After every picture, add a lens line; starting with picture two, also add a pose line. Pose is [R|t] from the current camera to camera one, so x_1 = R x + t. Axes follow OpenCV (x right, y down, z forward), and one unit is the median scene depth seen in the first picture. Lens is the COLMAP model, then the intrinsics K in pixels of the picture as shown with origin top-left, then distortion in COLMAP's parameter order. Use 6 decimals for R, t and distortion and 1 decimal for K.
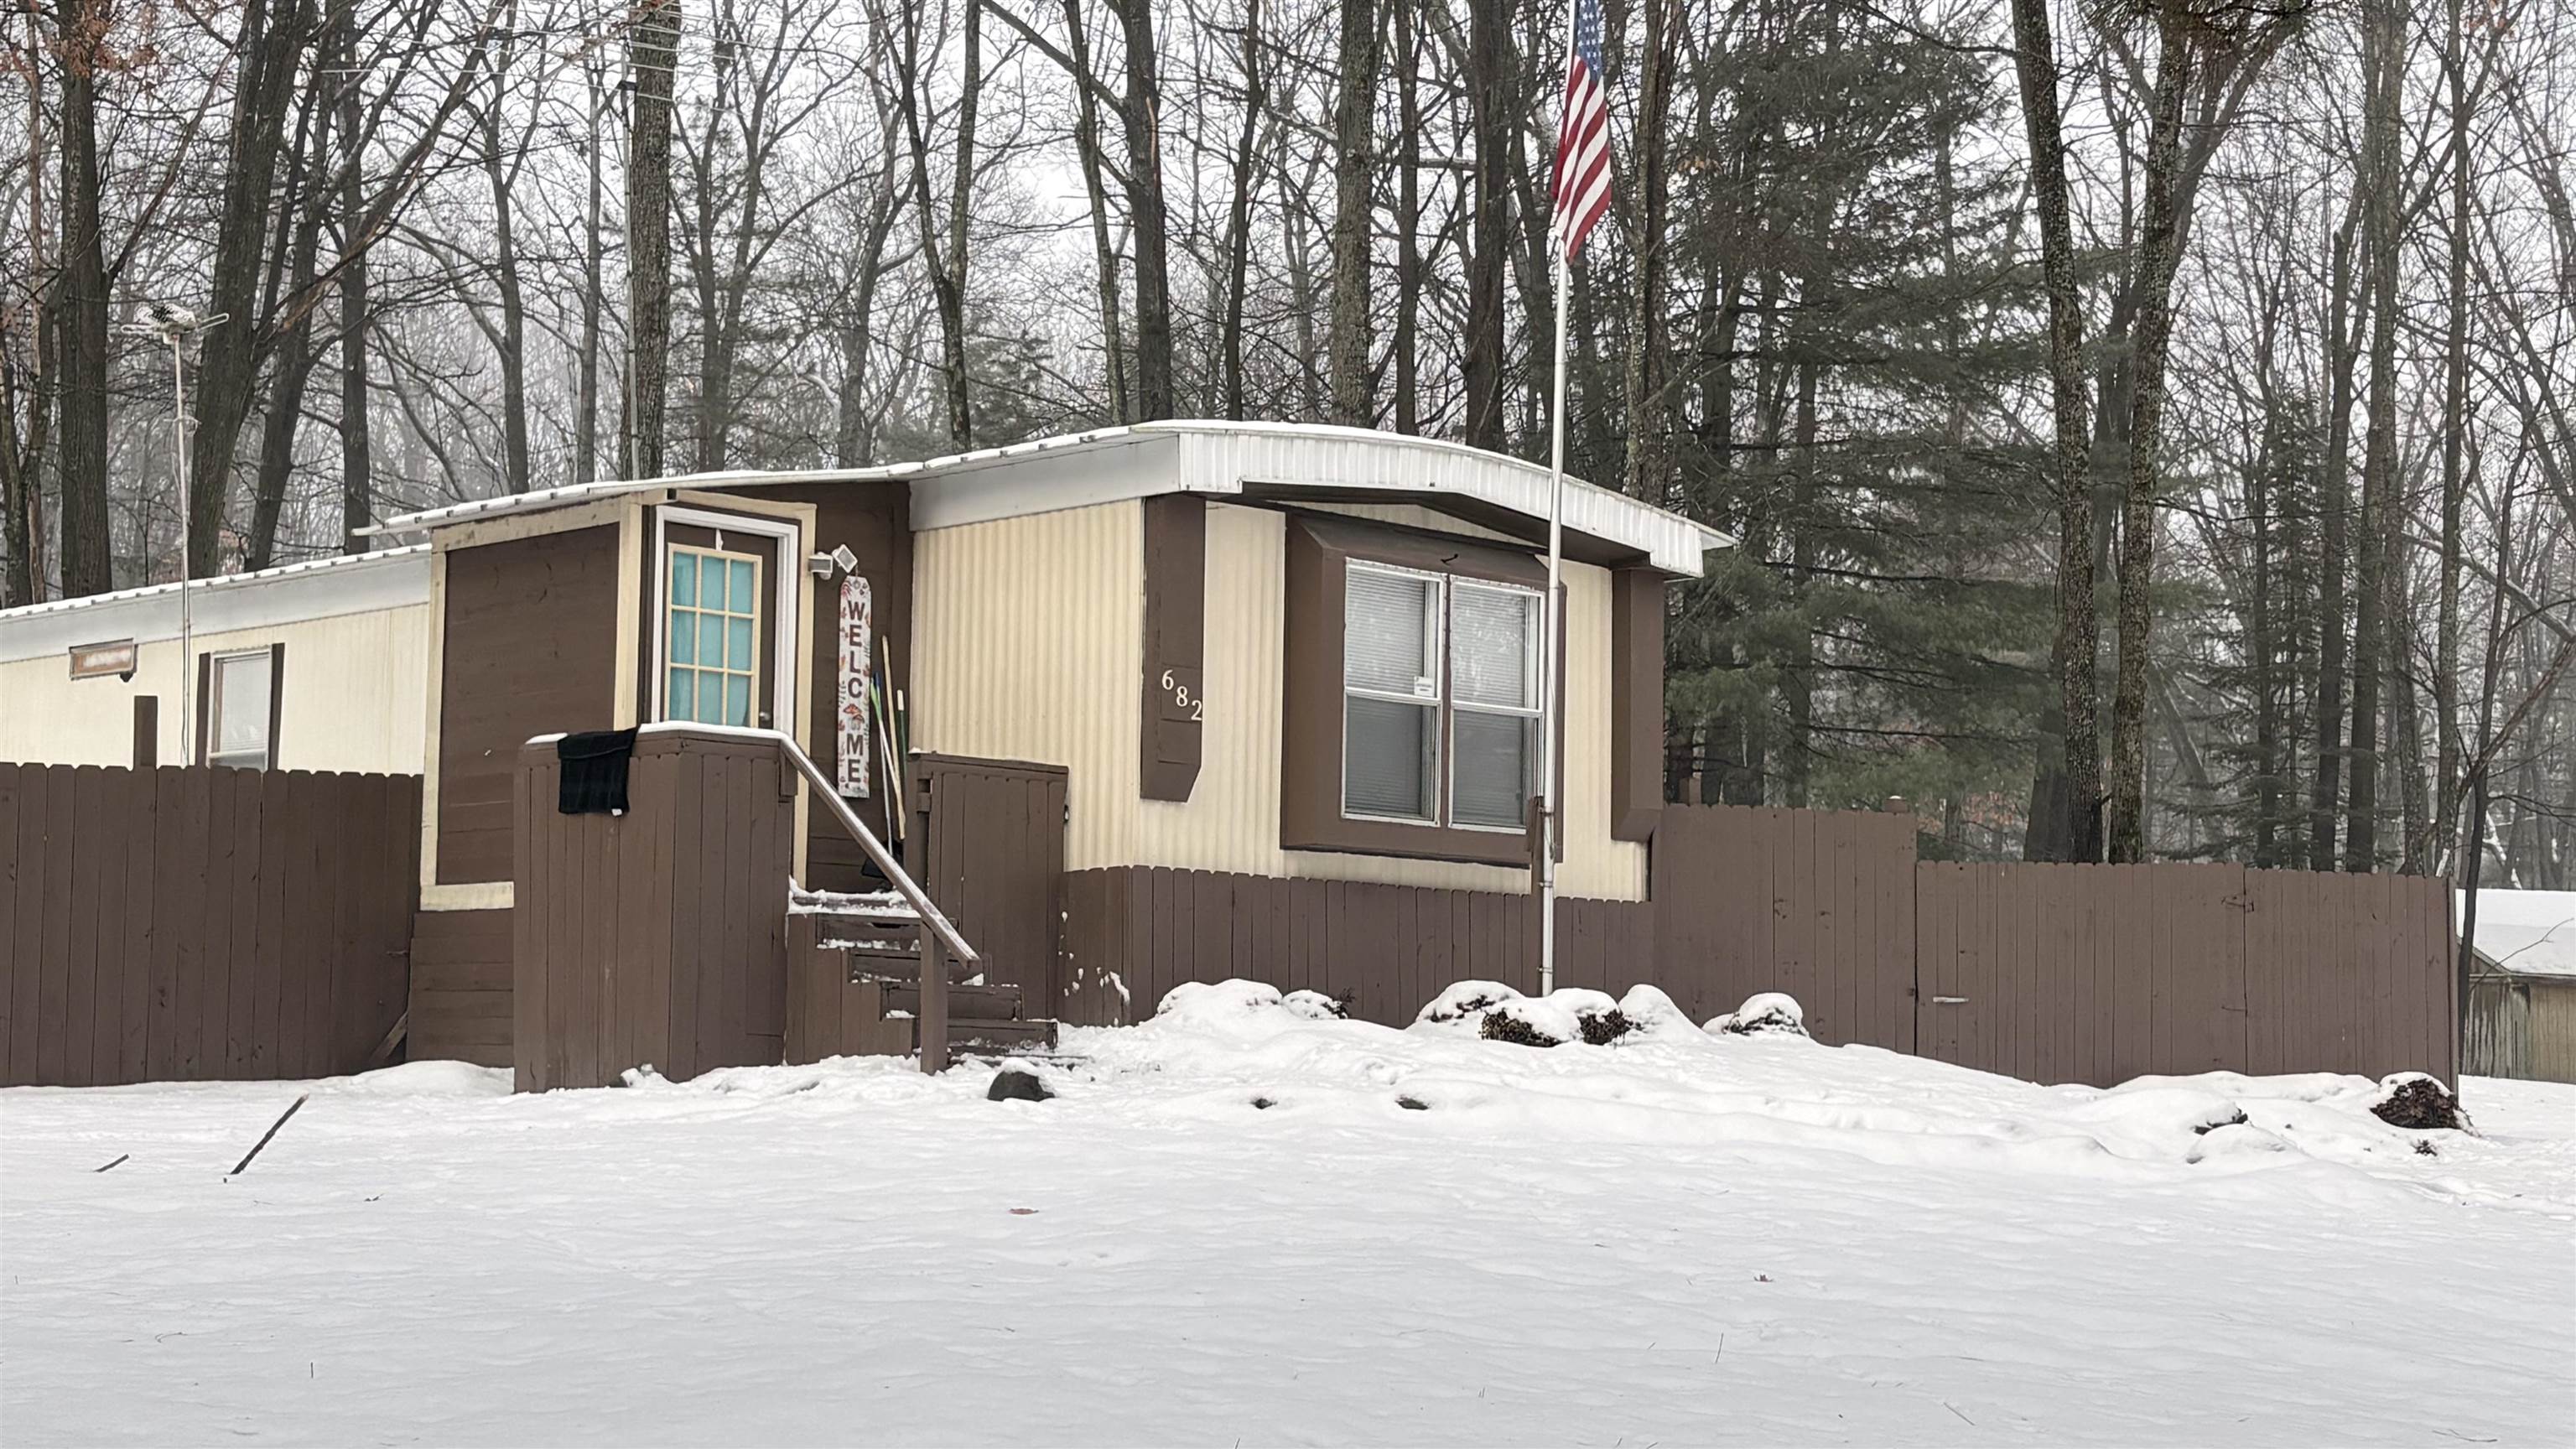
lens RADIAL K [[3779.1, 0, 1288.0], [0, 3779.1, 724.5], [0, 0, 1]] dist [0.255343, 0.009261]
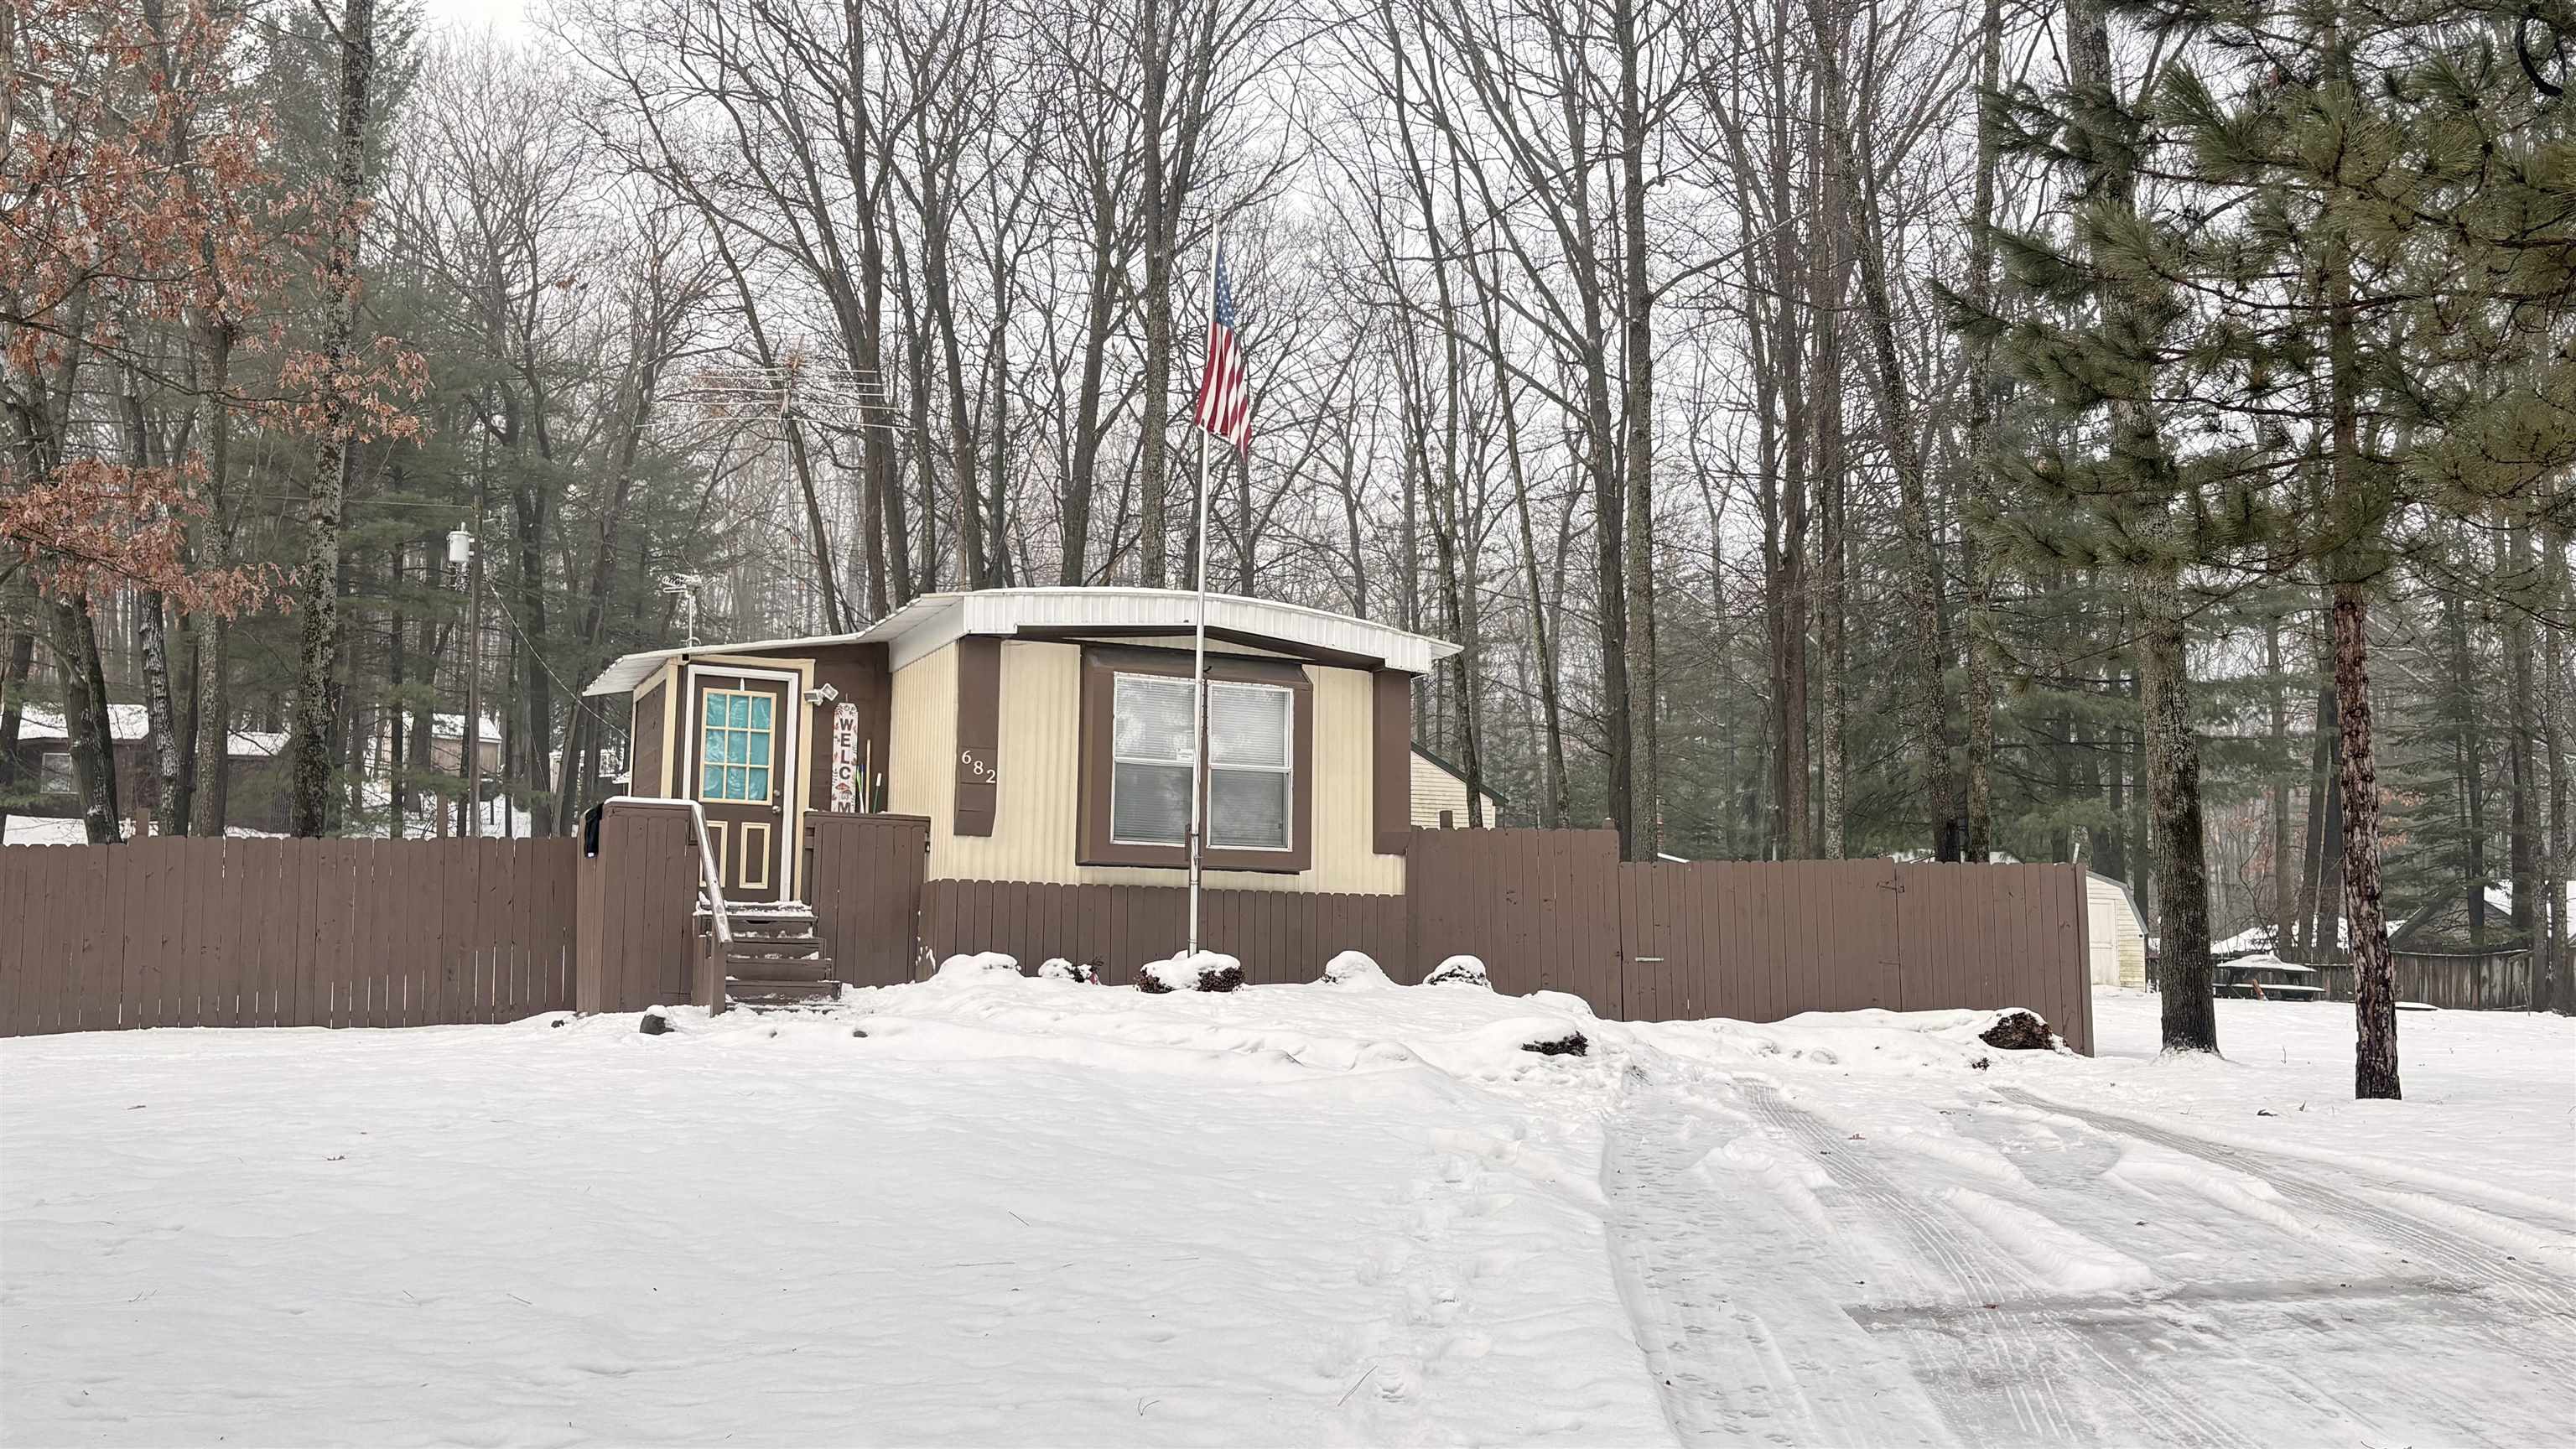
lens RADIAL K [[2175.0, 0, 1288.0], [0, 2175.0, 724.5], [0, 0, 1]] dist [0.133518, -0.003751]
pose [[0.934656, -0.053714, -0.351472, 0.384350], [0.037862, 0.997938, -0.051828, 0.024739], [0.353532, 0.035134, 0.934763, 0.210175]]
